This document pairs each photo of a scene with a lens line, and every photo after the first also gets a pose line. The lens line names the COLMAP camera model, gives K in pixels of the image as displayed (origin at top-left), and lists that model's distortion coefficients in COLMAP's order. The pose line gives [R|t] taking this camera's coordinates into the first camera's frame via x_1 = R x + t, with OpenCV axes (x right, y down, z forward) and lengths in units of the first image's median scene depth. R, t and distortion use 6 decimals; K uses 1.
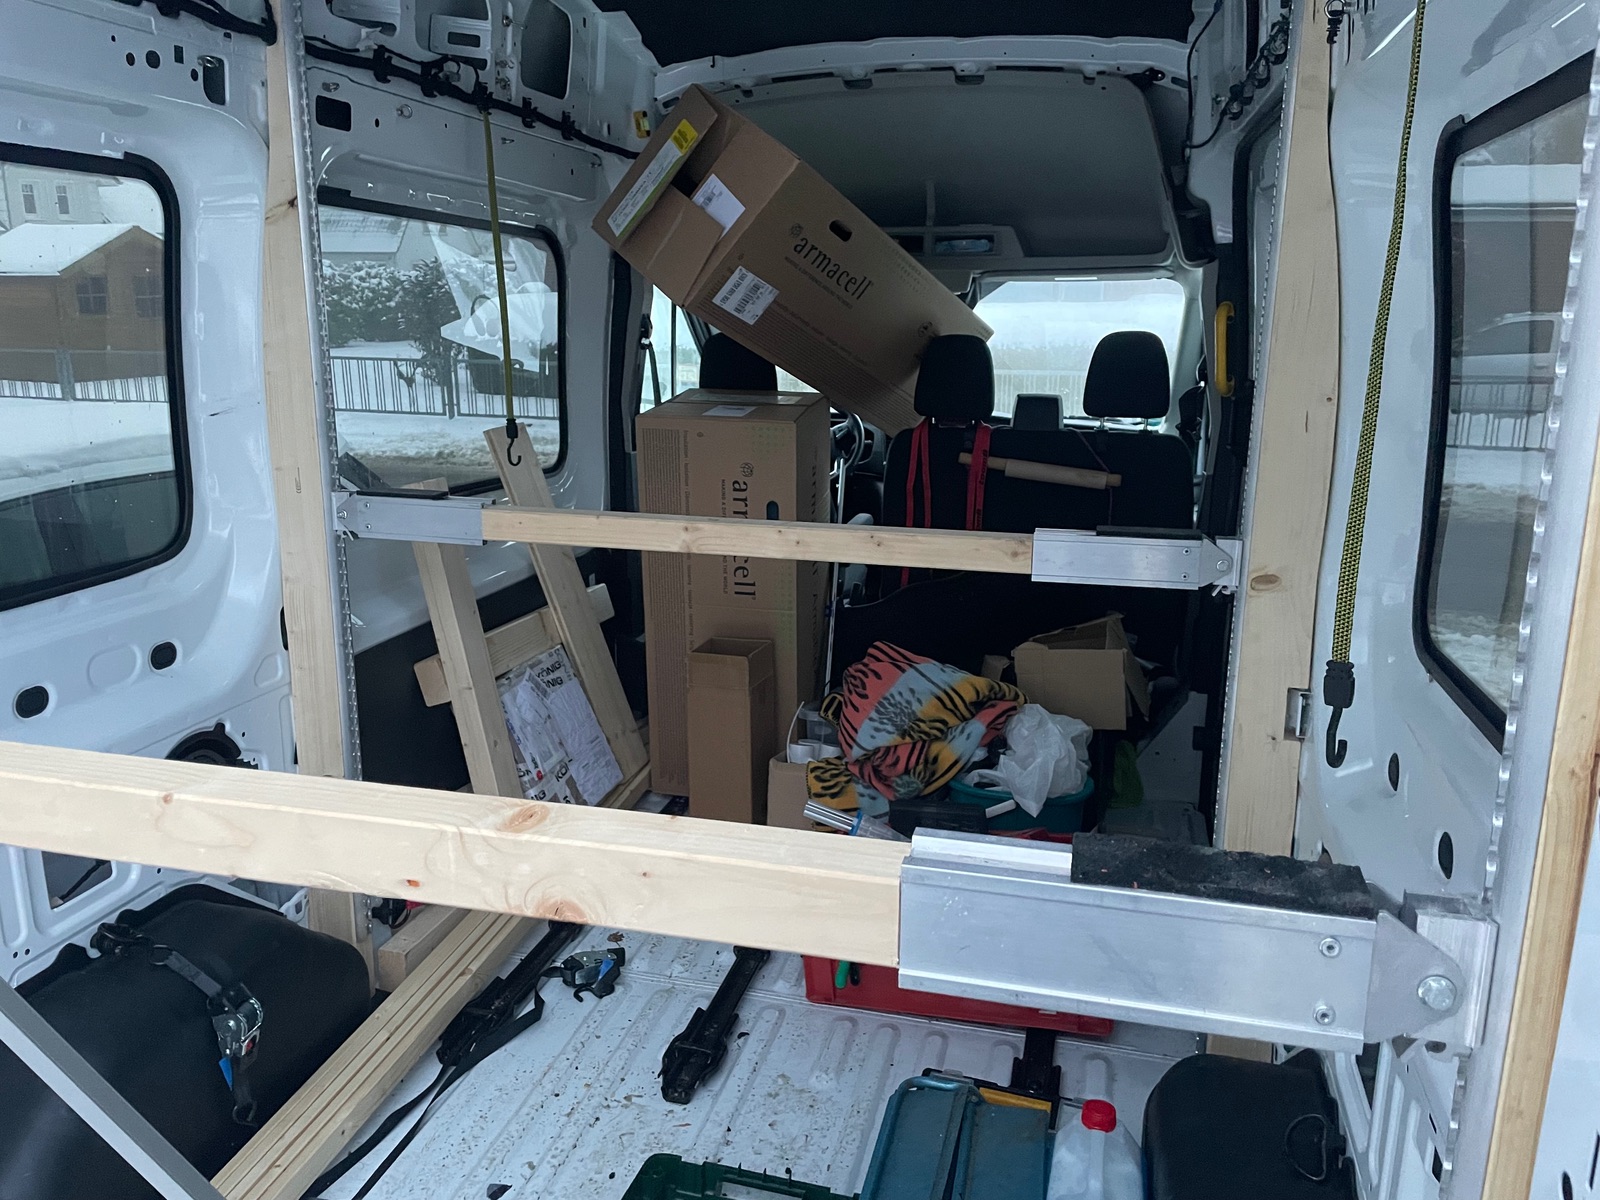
lens RADIAL K [[1181.0, 0, 800.0], [0, 1181.0, 600.0], [0, 0, 1]] dist [0.093208, -0.104237]
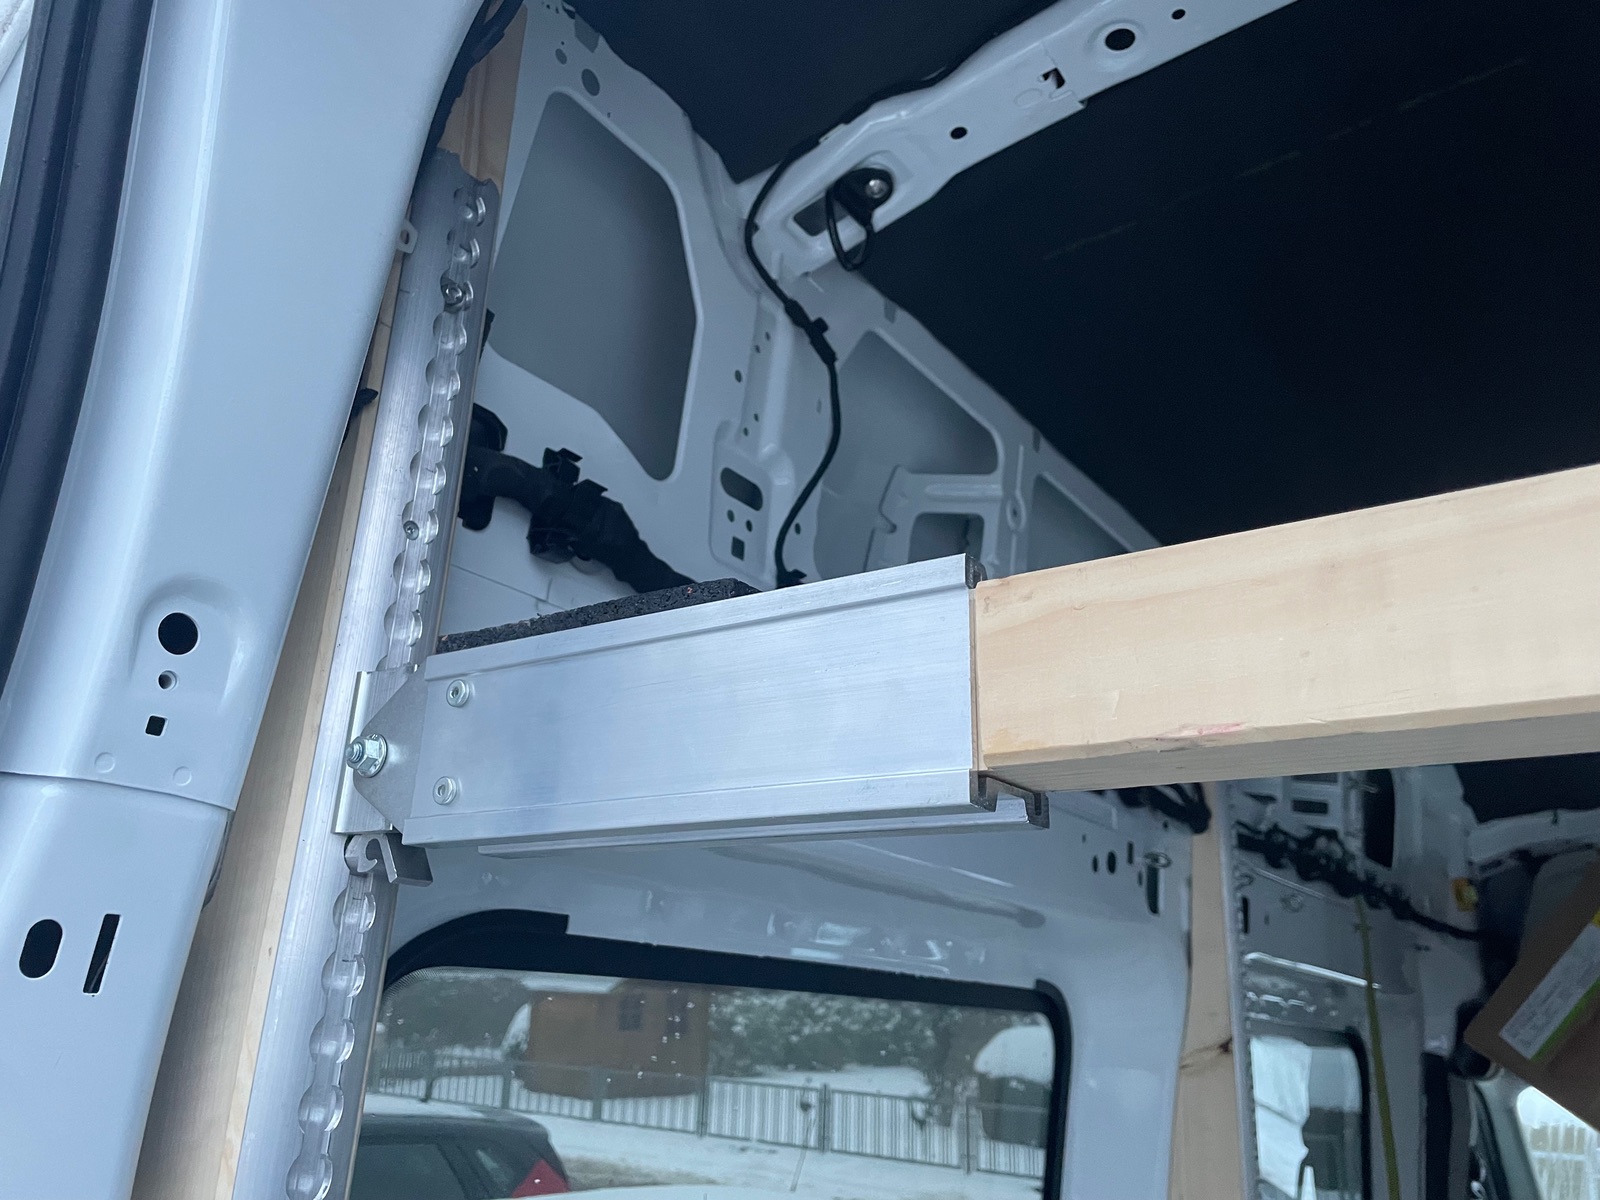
lens RADIAL K [[1181.0, 0, 800.0], [0, 1181.0, 600.0], [0, 0, 1]] dist [0.093208, -0.104237]
pose [[0.932921, -0.085274, -0.349838, -0.284532], [-0.121432, 0.840133, -0.528612, -0.112033], [0.338988, 0.535635, 0.773423, 0.183804]]
